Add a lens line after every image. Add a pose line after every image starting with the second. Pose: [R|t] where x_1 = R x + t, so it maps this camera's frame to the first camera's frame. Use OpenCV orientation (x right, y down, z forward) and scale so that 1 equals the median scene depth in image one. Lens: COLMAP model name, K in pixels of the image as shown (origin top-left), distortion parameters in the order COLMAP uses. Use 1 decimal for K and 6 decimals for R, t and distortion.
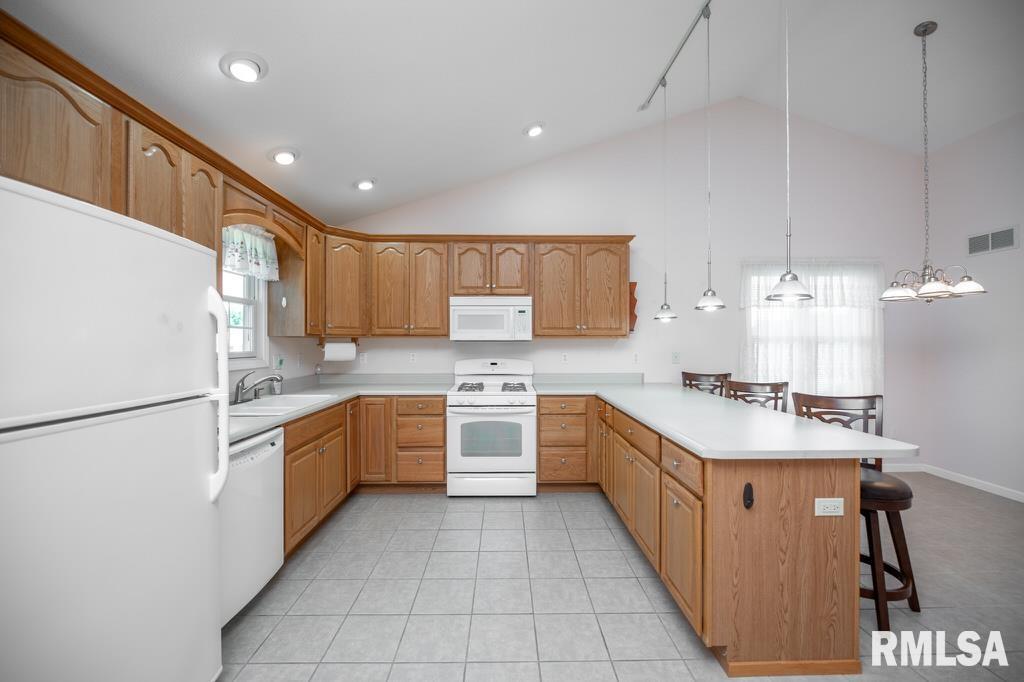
lens RADIAL K [[419.2, 0, 516.5], [0, 419.2, 340.7], [0, 0, 1]] dist [-0.006454, -0.001191]
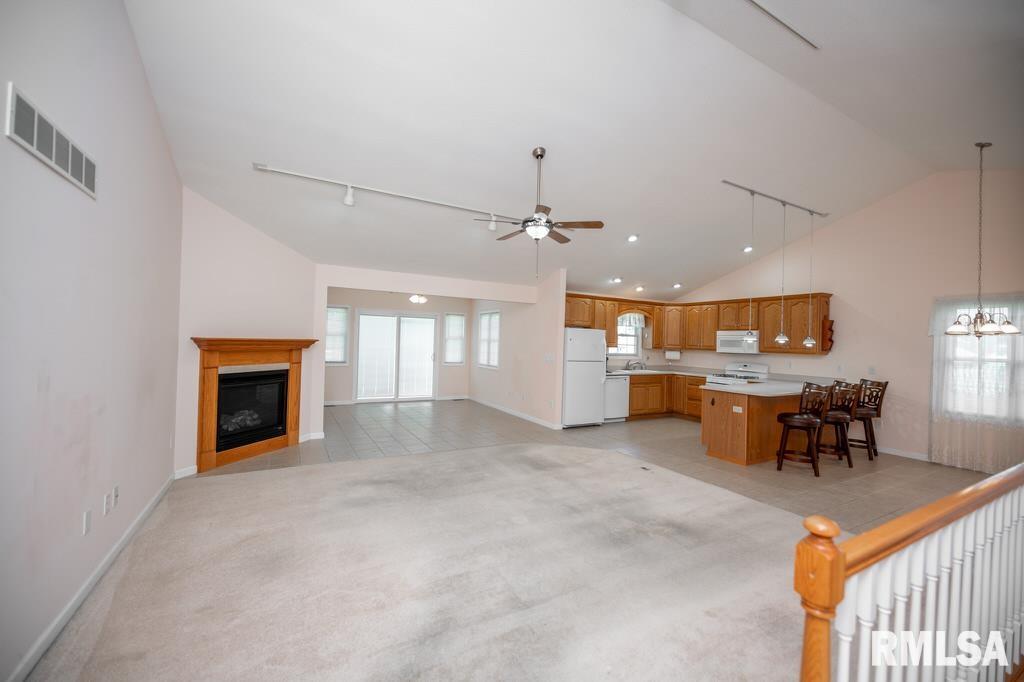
lens RADIAL K [[422.4, 0, 507.8], [0, 422.4, 340.3], [0, 0, 1]] dist [0.003479, -0.000785]
pose [[0.459240, 0.010732, -0.888247, 1.322817], [-0.027031, 0.999633, -0.001898, -0.029996], [0.887901, 0.024882, 0.459362, -0.945508]]
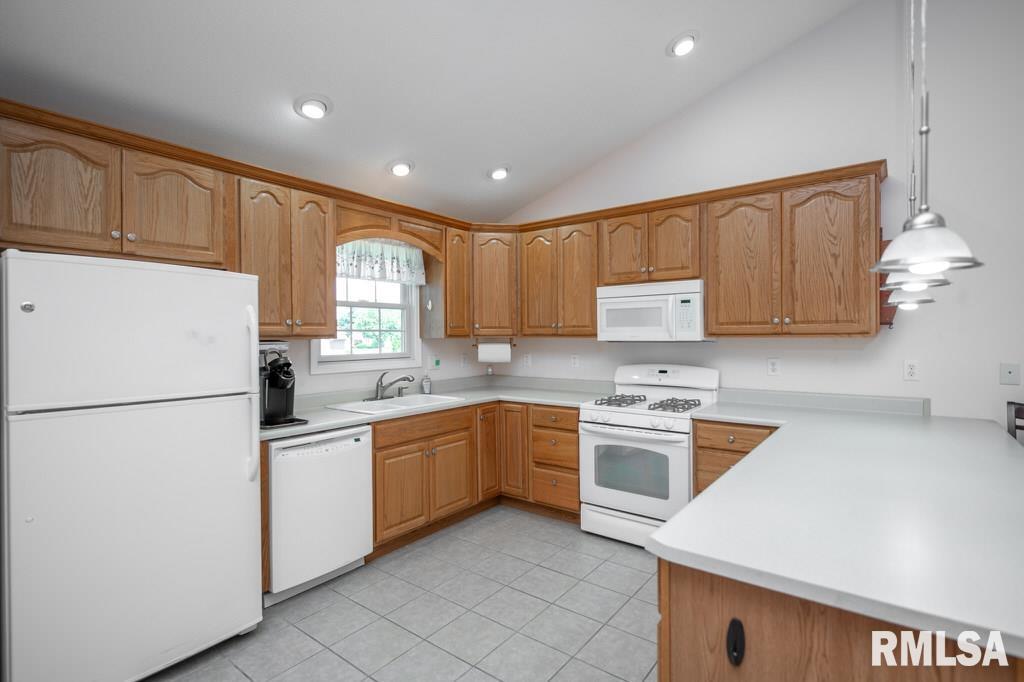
lens RADIAL K [[502.4, 0, 510.9], [0, 502.4, 339.6], [0, 0, 1]] dist [0.005383, -0.000596]
pose [[0.774619, -0.000321, -0.632428, 0.355680], [0.008265, 0.999920, 0.009616, -0.015513], [0.632374, -0.012676, 0.774559, 0.148646]]
